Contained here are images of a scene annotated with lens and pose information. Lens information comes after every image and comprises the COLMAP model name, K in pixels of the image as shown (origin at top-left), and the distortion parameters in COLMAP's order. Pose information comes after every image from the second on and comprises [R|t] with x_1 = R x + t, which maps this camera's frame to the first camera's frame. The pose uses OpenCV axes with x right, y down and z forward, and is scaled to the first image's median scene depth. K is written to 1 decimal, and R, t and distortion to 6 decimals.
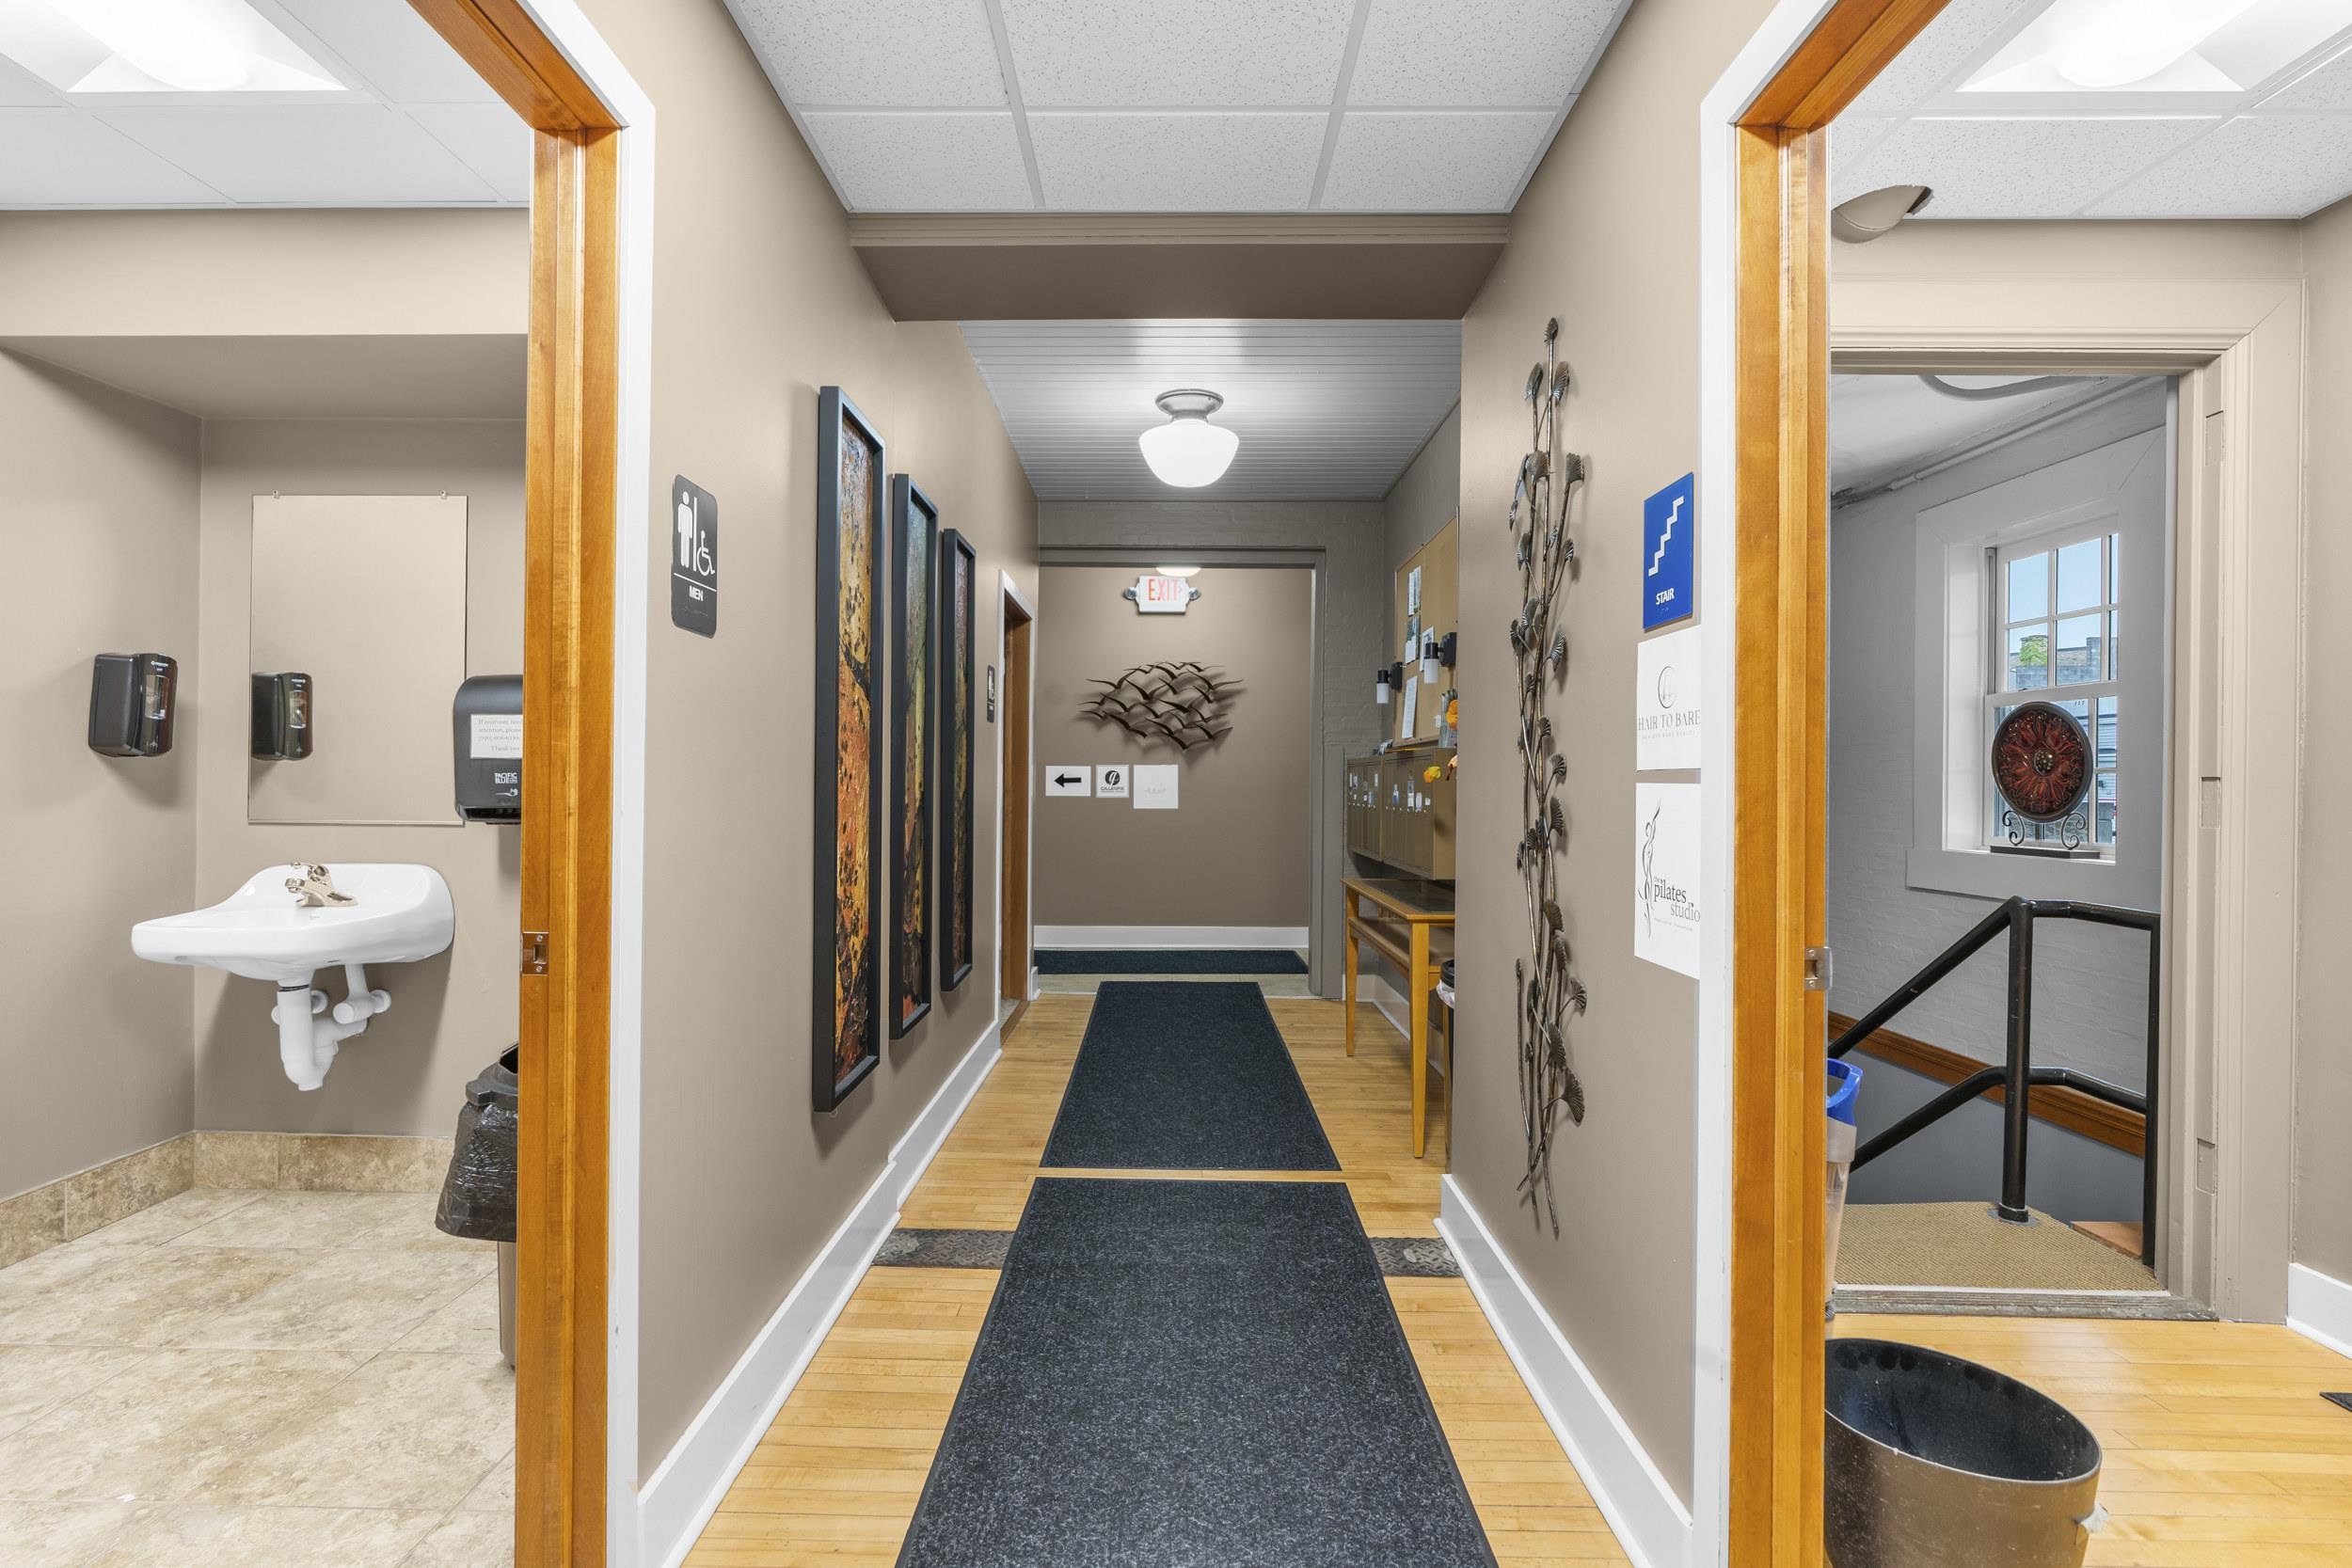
lens RADIAL K [[1061.7, 0, 1176.1], [0, 1061.7, 786.9], [0, 0, 1]] dist [-0.003745, -0.000113]
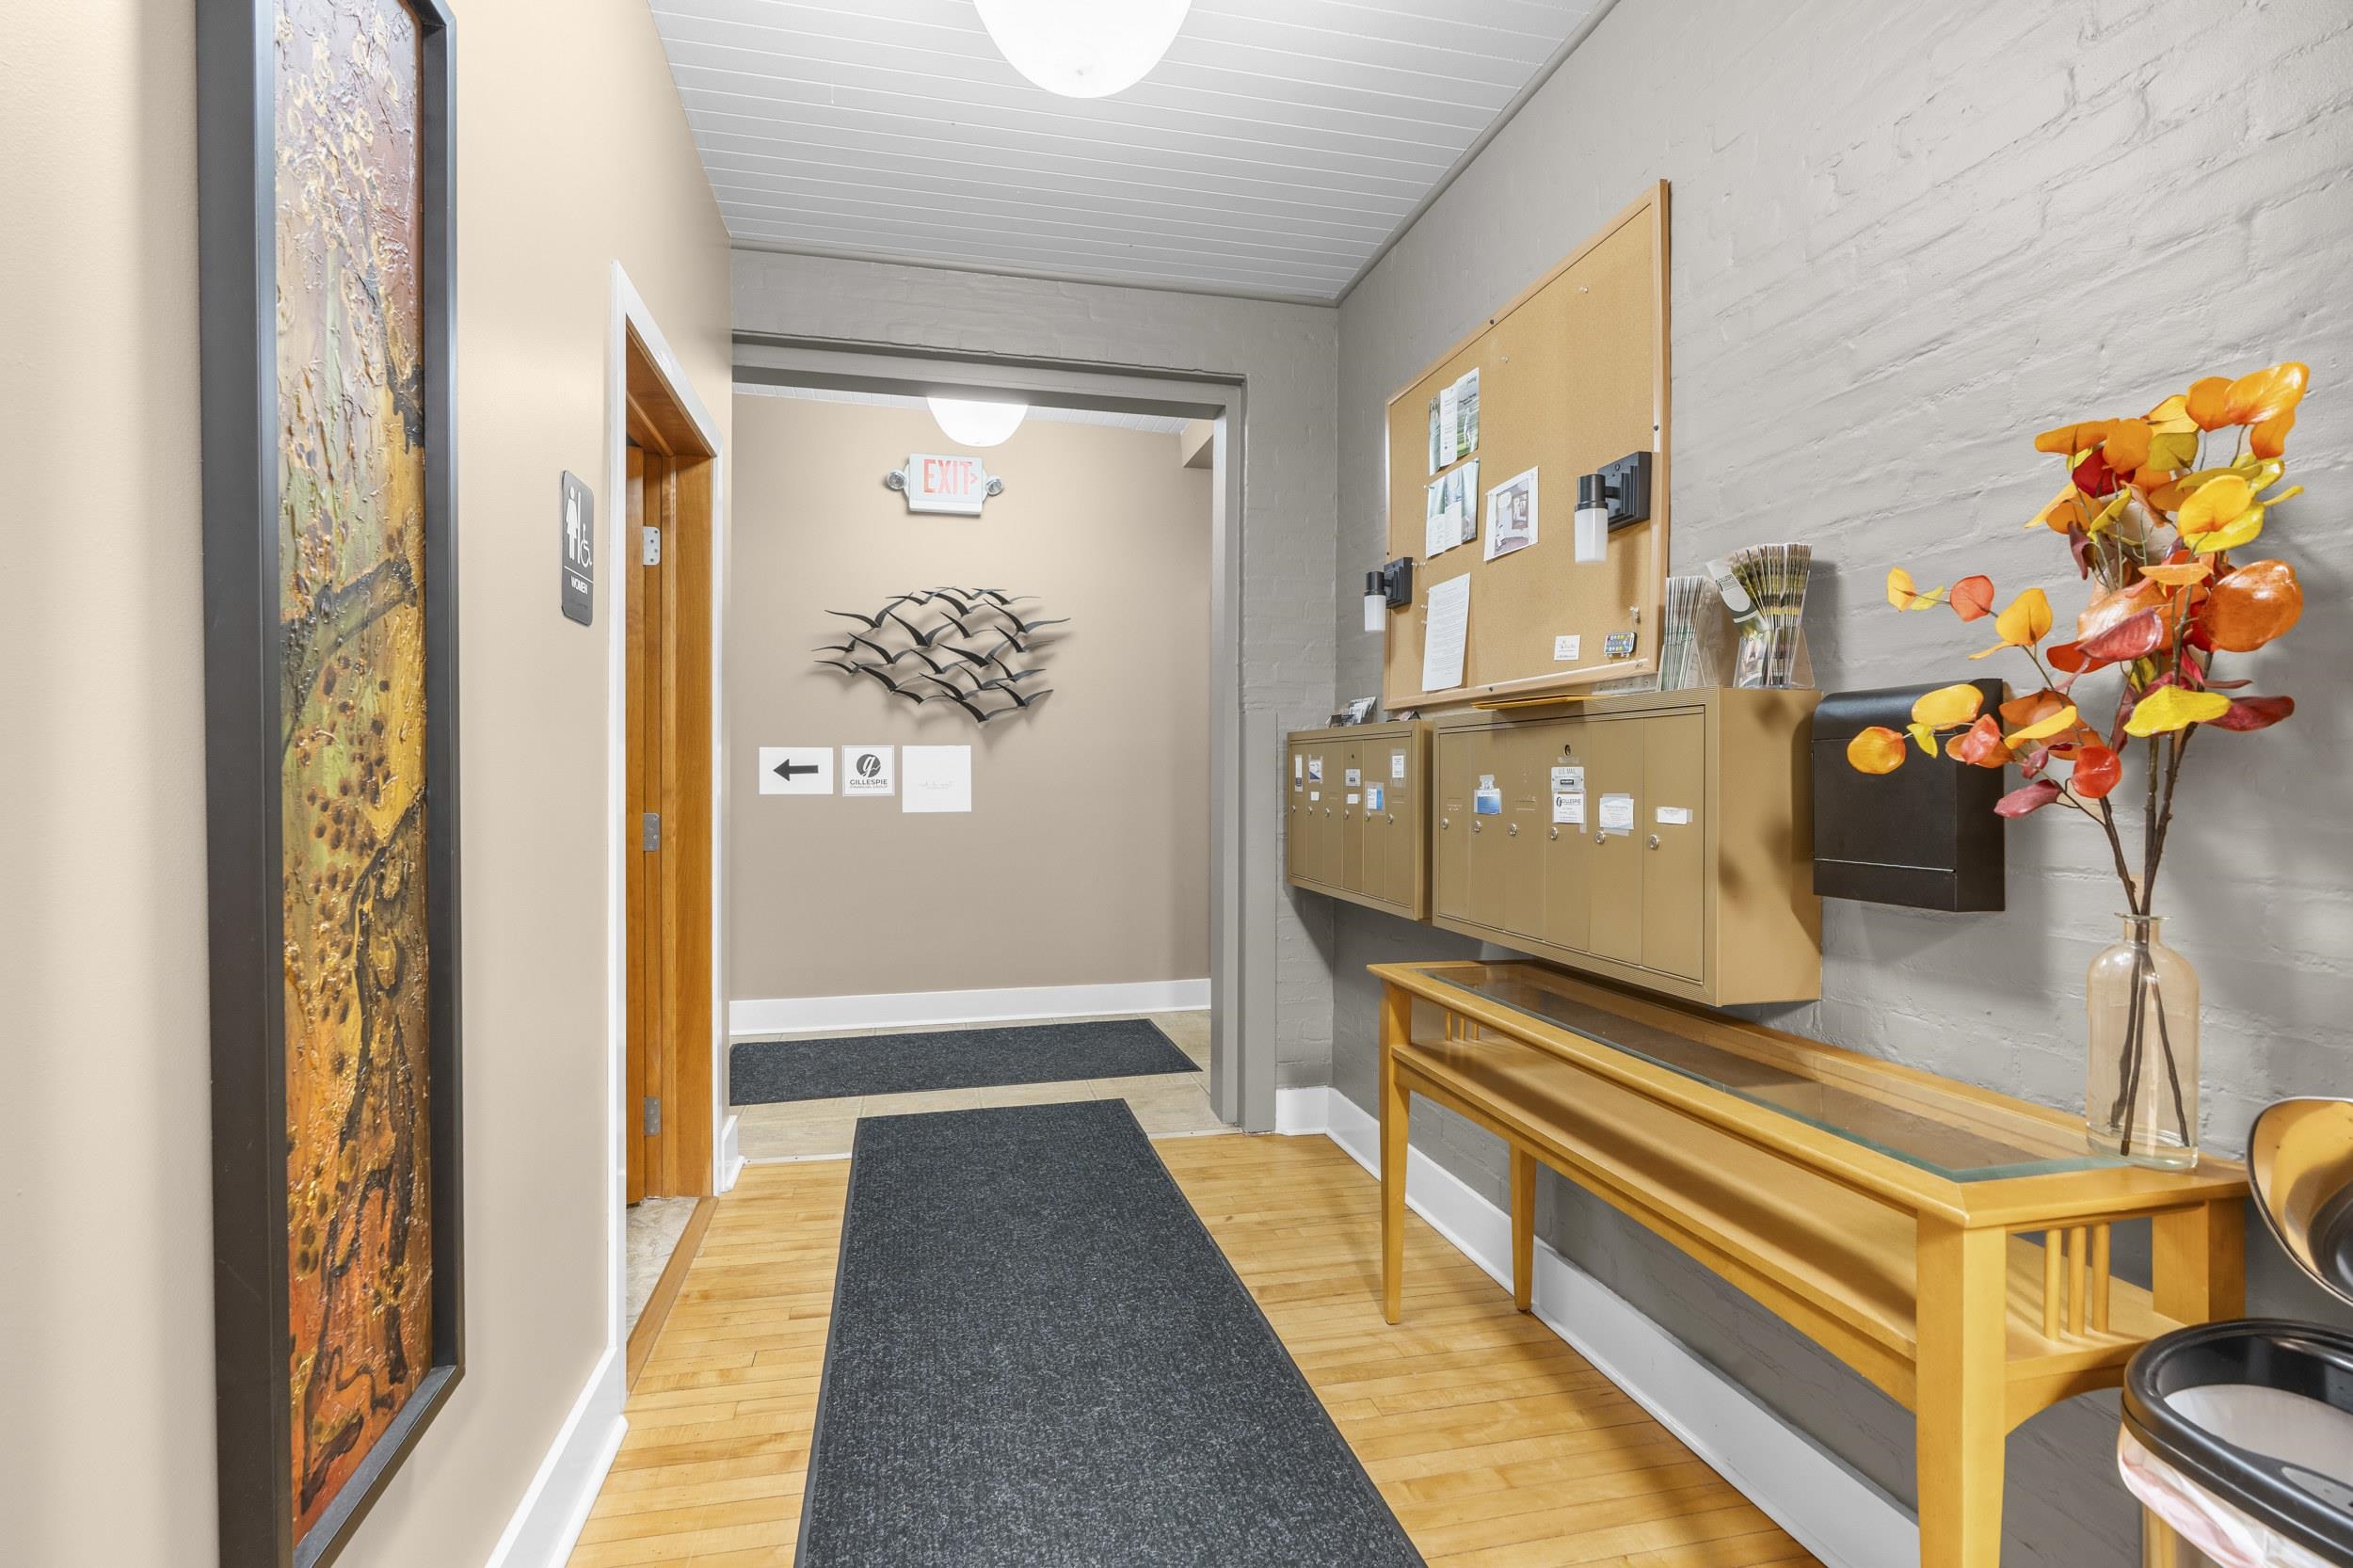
lens RADIAL K [[1062.3, 0, 1168.7], [0, 1062.3, 773.8], [0, 0, 1]] dist [-0.003745, -0.000113]
pose [[0.973110, -0.006914, 0.230238, -0.031126], [0.007015, 0.999975, 0.000382, -0.002347], [-0.230235, 0.001244, 0.973134, 0.332726]]
